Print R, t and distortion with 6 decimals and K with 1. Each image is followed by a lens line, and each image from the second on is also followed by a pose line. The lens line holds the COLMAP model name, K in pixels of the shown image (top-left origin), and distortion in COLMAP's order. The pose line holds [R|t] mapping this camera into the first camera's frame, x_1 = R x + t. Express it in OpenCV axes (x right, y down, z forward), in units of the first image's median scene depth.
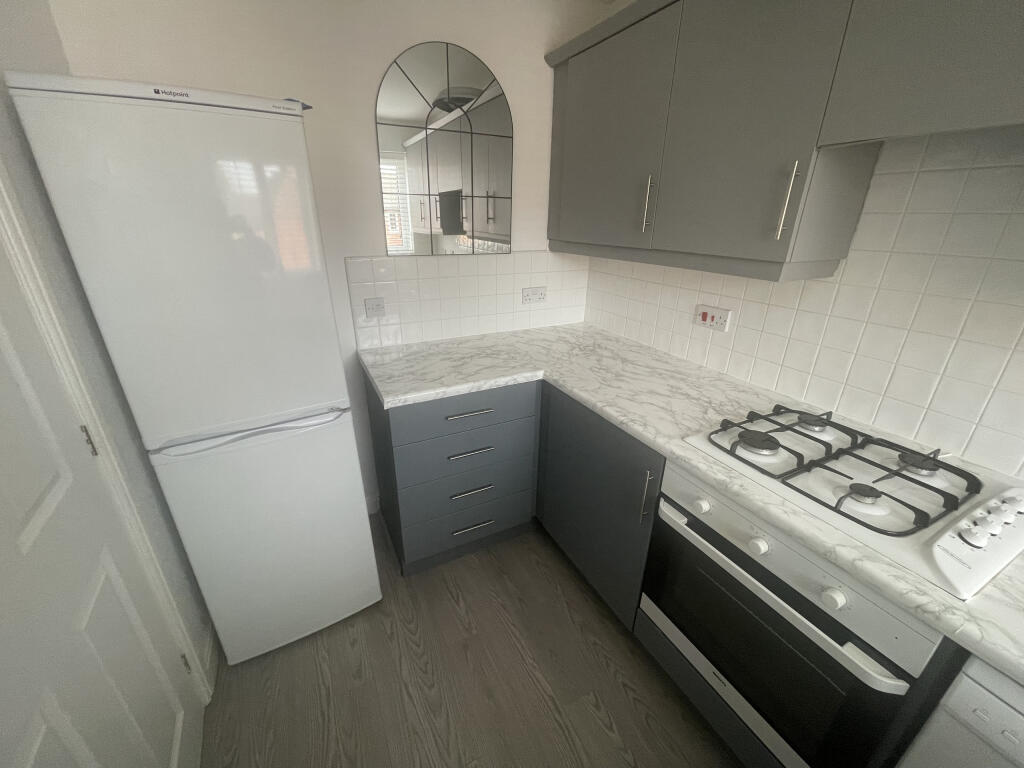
lens RADIAL K [[414.2, 0, 506.9], [0, 414.2, 386.2], [0, 0, 1]] dist [-0.002803, -0.000250]
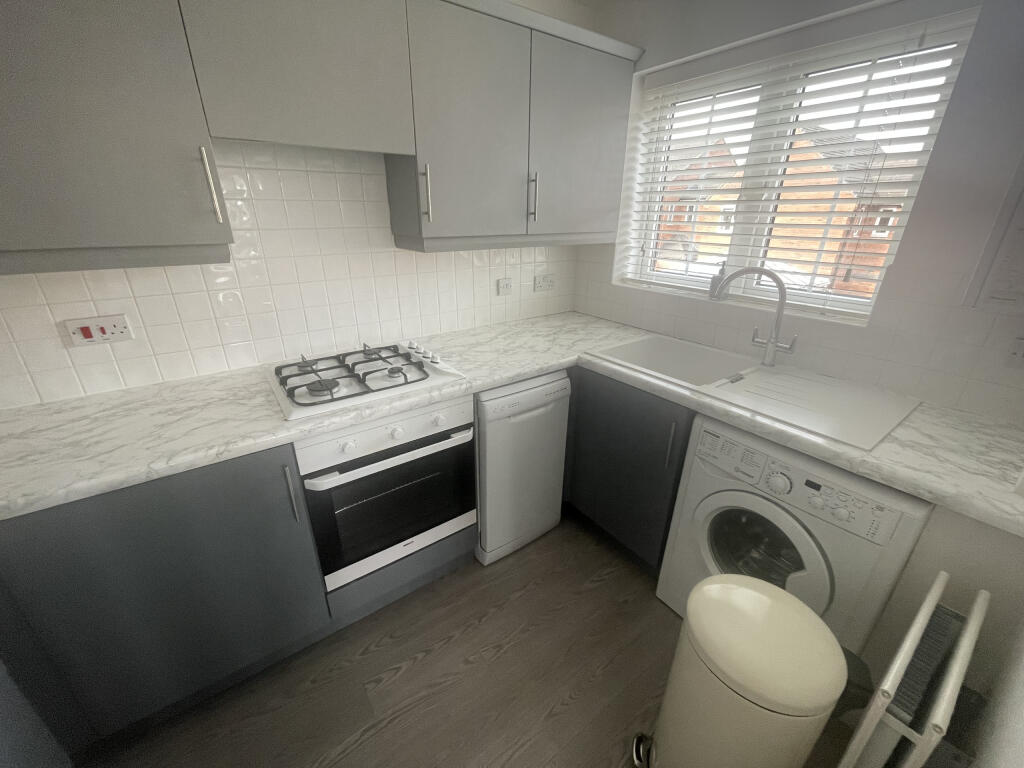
lens RADIAL K [[414.2, 0, 506.9], [0, 414.2, 386.2], [0, 0, 1]] dist [-0.002803, -0.000250]
pose [[-0.162668, -0.388999, 0.906763, -0.477280], [0.370992, 0.827453, 0.421530, -0.147766], [-0.914278, 0.404971, 0.009715, 0.395170]]
